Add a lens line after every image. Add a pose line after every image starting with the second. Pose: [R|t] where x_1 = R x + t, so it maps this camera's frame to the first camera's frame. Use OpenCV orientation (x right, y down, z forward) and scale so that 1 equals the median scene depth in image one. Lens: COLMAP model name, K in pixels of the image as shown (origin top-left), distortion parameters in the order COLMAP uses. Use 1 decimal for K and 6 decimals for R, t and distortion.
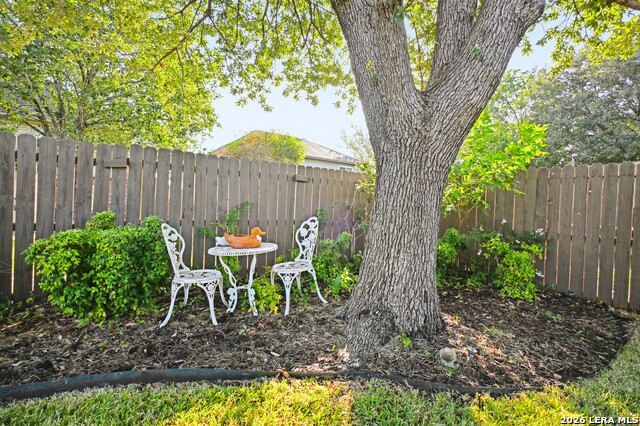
lens RADIAL K [[319.6, 0, 323.2], [0, 319.6, 214.9], [0, 0, 1]] dist [0.004519, -0.000053]
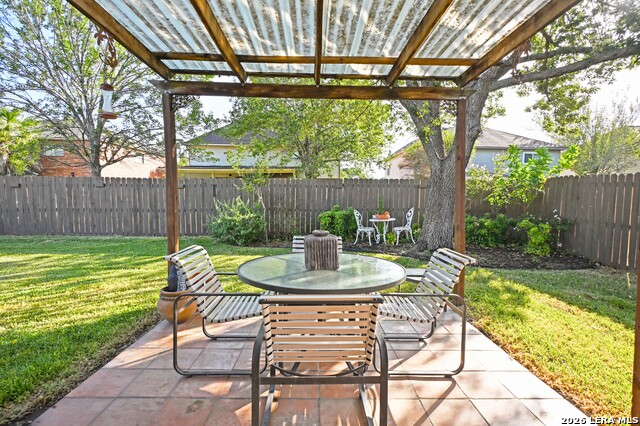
lens RADIAL K [[319.6, 0, 320.4], [0, 319.6, 211.5], [0, 0, 1]] dist [0.004519, -0.000053]
pose [[0.827750, 0.015602, -0.560880, 0.803811], [0.001133, 0.999565, 0.029477, -0.039264], [0.561095, -0.025035, 0.827372, -1.450582]]
